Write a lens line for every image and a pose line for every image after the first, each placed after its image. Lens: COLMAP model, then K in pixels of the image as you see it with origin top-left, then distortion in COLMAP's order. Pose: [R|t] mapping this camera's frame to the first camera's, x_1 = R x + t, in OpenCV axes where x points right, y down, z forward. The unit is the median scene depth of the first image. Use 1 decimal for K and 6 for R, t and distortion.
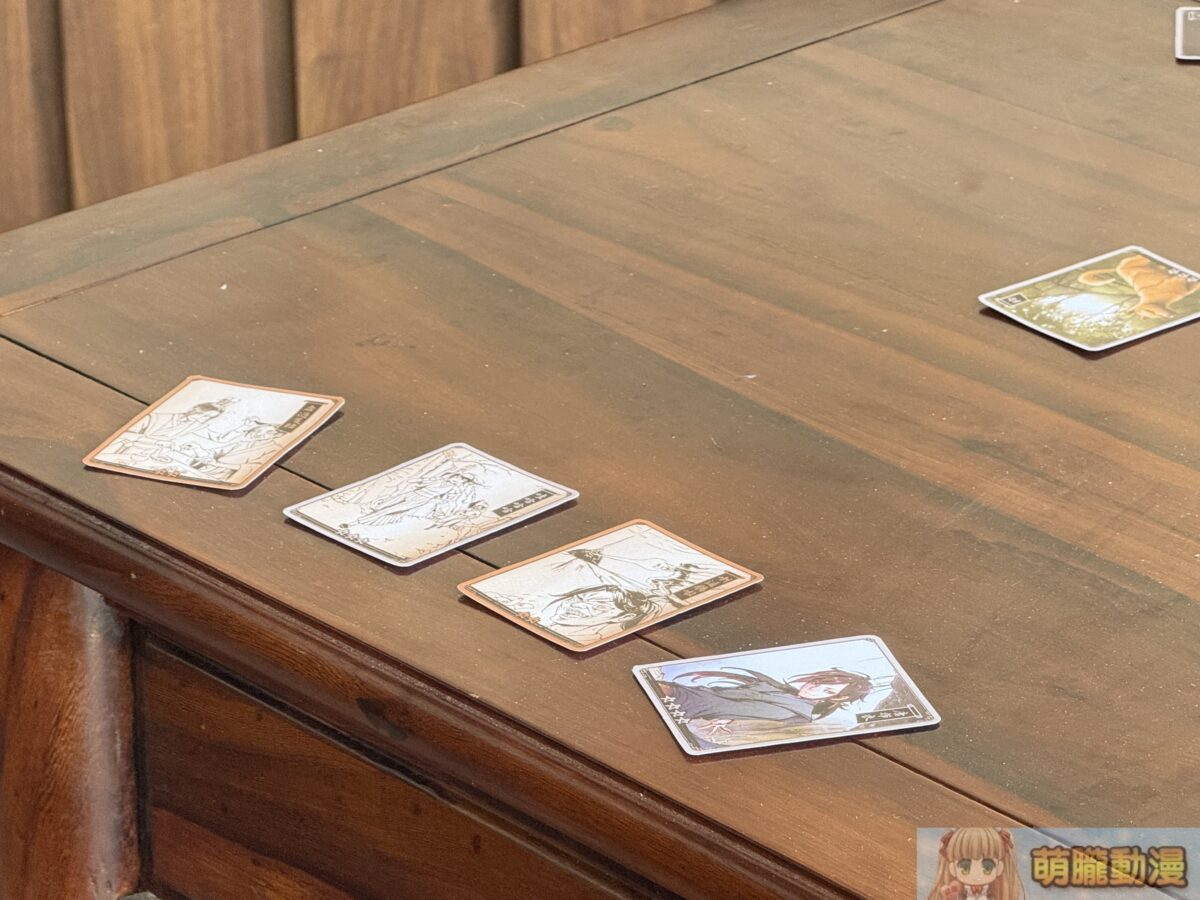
lens RADIAL K [[4787.7, 0, 598.0], [0, 4787.7, 445.8], [0, 0, 1]] dist [0.243179, 0.000000]
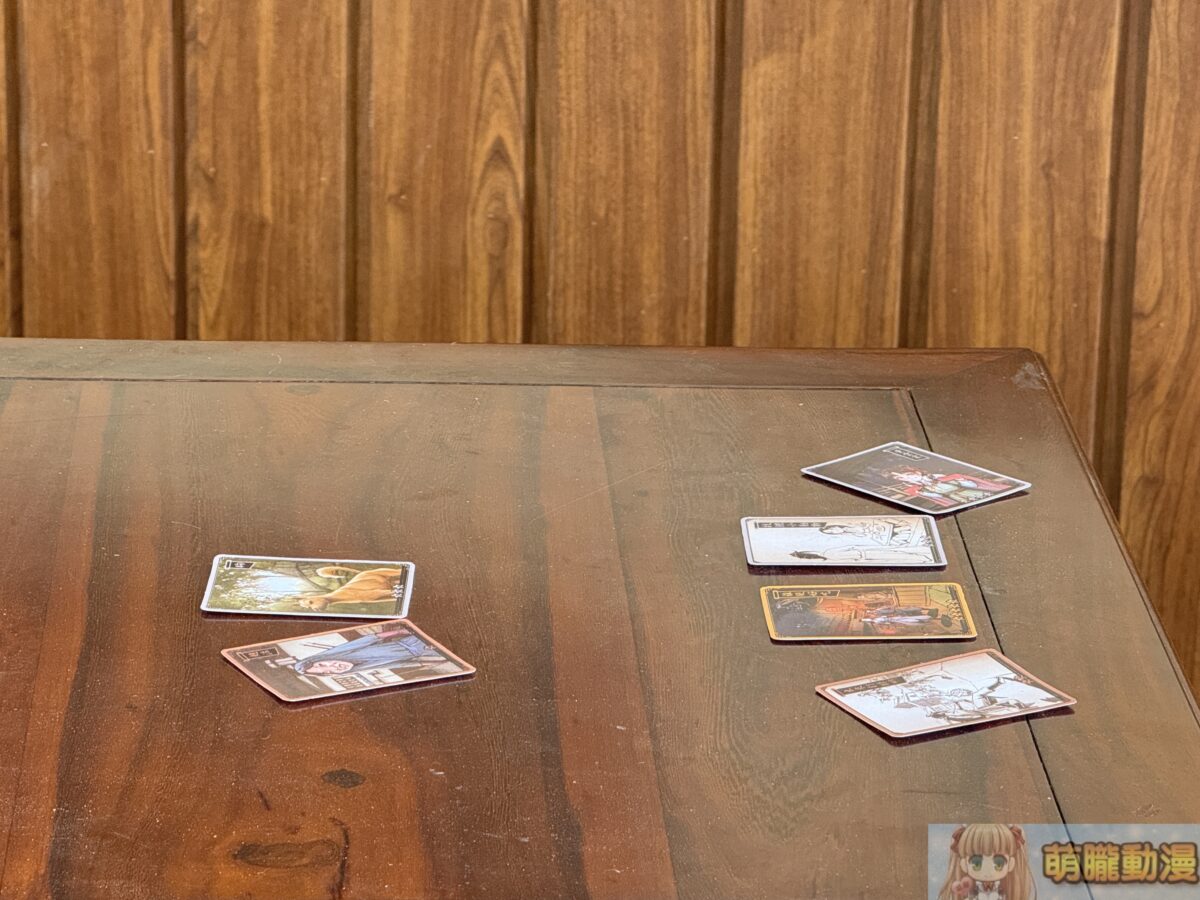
lens RADIAL K [[4787.7, 0, 601.5], [0, 4787.7, 453.5], [0, 0, 1]] dist [0.243179, 0.000000]
pose [[0.768076, 0.233504, -0.596268, 0.838646], [-0.297345, 0.954726, -0.009142, -0.072631], [0.567138, 0.184319, 0.802733, 0.157867]]
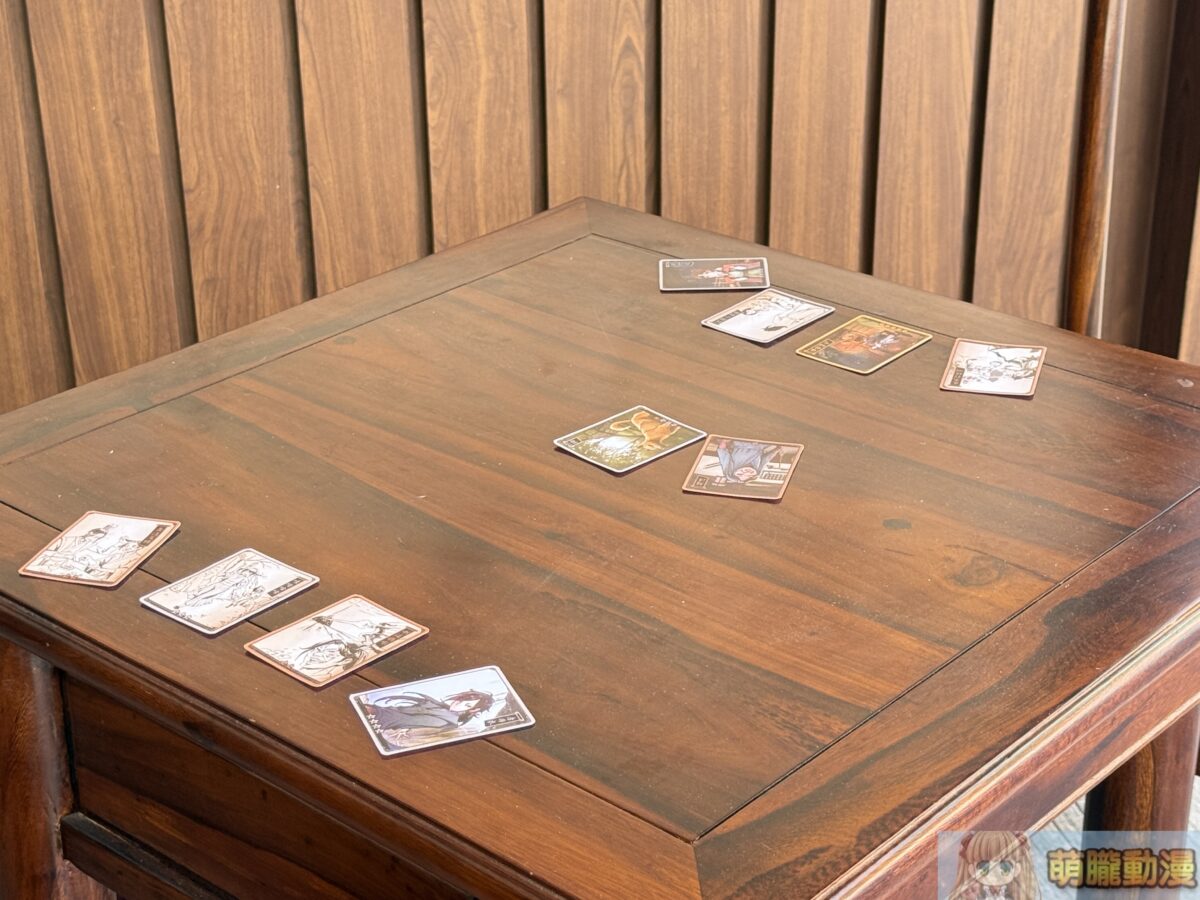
lens RADIAL K [[2266.5, 0, 629.3], [0, 2266.5, 458.6], [0, 0, 1]] dist [0.138986, 0.000000]
pose [[0.994045, -0.044498, 0.099475, 0.025533], [0.042496, 0.998851, 0.022154, -0.043413], [-0.100347, -0.017795, 0.994793, 0.184831]]
